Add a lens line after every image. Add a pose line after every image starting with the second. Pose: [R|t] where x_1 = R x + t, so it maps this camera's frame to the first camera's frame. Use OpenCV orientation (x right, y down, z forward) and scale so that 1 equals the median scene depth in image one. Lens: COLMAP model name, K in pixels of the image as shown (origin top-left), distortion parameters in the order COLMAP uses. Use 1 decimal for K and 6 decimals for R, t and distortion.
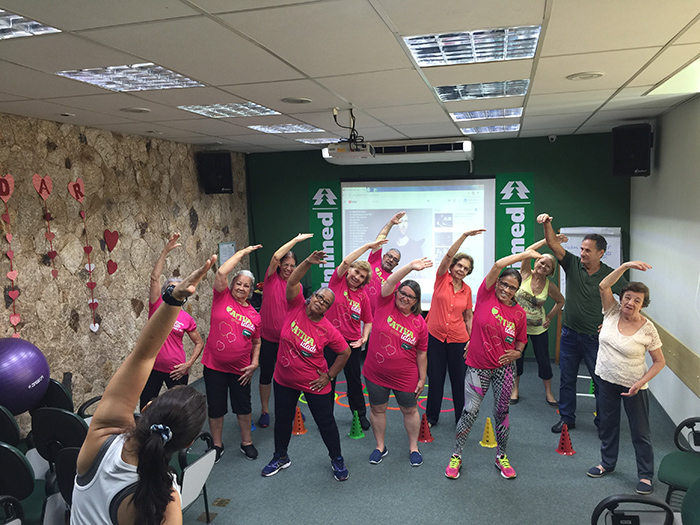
lens RADIAL K [[597.5, 0, 351.2], [0, 597.5, 261.4], [0, 0, 1]] dist [0.011321, -0.029998]
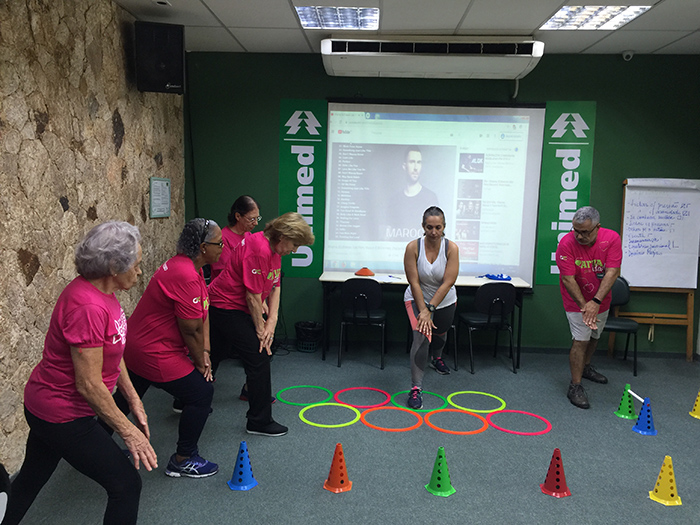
lens RADIAL K [[597.5, 0, 348.4], [0, 597.5, 263.7], [0, 0, 1]] dist [0.011321, -0.029998]
pose [[0.973983, 0.019824, 0.225752, -0.159840], [-0.024241, 0.999565, 0.016809, 0.047273], [-0.225321, -0.021844, 0.974040, 0.329368]]
